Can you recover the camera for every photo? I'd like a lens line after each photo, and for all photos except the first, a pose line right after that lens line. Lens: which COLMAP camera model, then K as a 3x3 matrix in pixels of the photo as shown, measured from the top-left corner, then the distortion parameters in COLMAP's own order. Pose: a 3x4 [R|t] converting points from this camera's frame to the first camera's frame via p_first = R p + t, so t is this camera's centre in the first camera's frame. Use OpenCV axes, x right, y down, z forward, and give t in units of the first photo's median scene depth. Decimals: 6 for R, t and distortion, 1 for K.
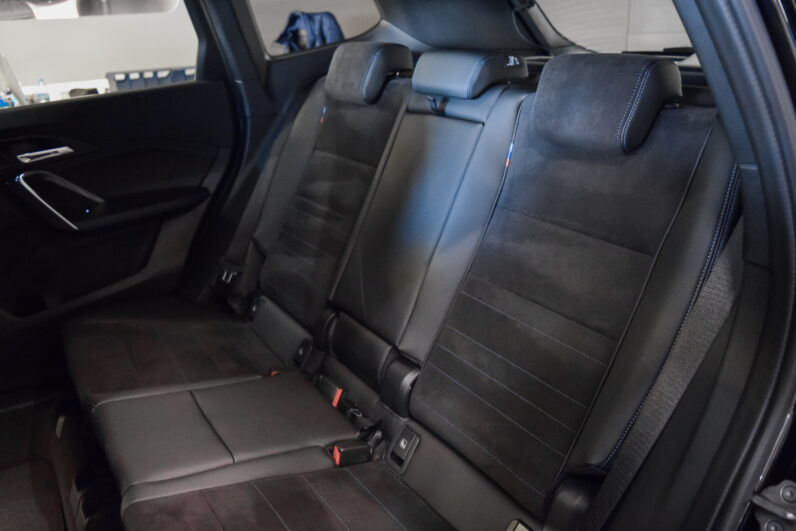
lens RADIAL K [[667.7, 0, 398.0], [0, 667.7, 265.5], [0, 0, 1]] dist [-0.091652, 0.007613]
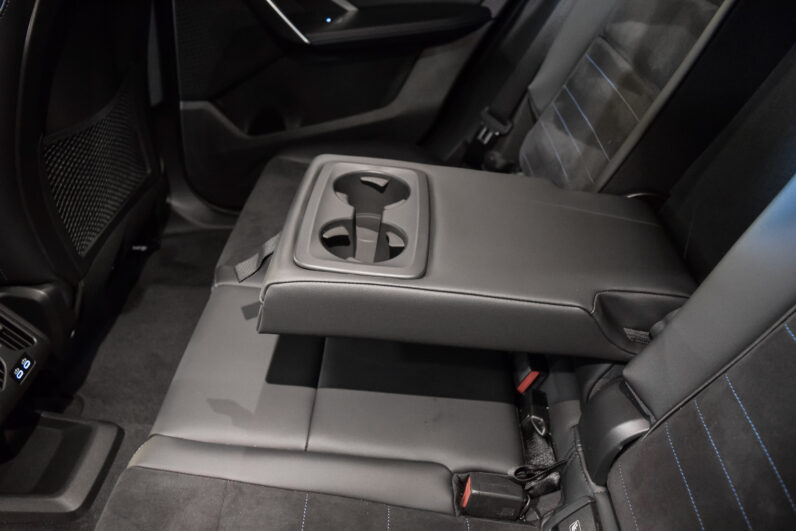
lens RADIAL K [[621.5, 0, 398.0], [0, 621.5, 265.5], [0, 0, 1]] dist [-0.094642, 0.015086]
pose [[0.822990, 0.312497, -0.474376, 0.043456], [-0.167093, 0.931316, 0.323621, -0.062452], [0.542925, -0.187072, 0.818680, 0.391709]]
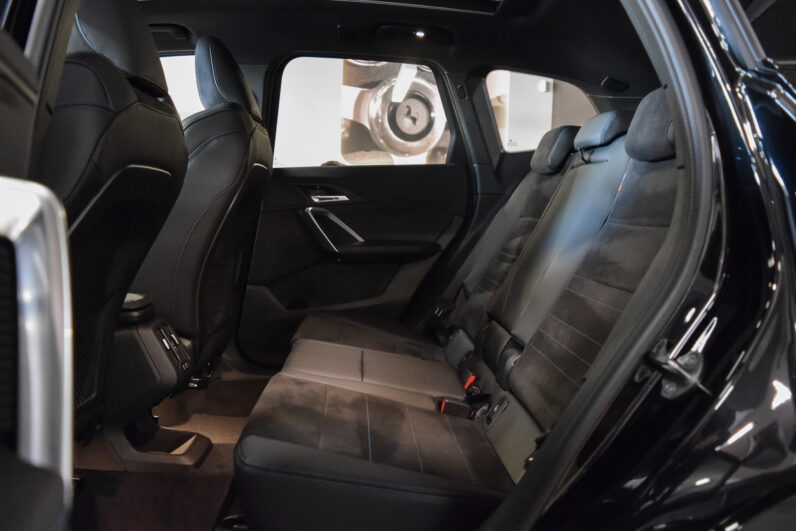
lens RADIAL K [[621.5, 0, 398.0], [0, 621.5, 265.5], [0, 0, 1]] dist [-0.094642, 0.015086]
pose [[0.868645, 0.100935, -0.485044, 0.264049], [-0.222468, 0.954240, -0.199837, 0.207367], [0.442677, 0.281494, 0.851351, -0.059034]]
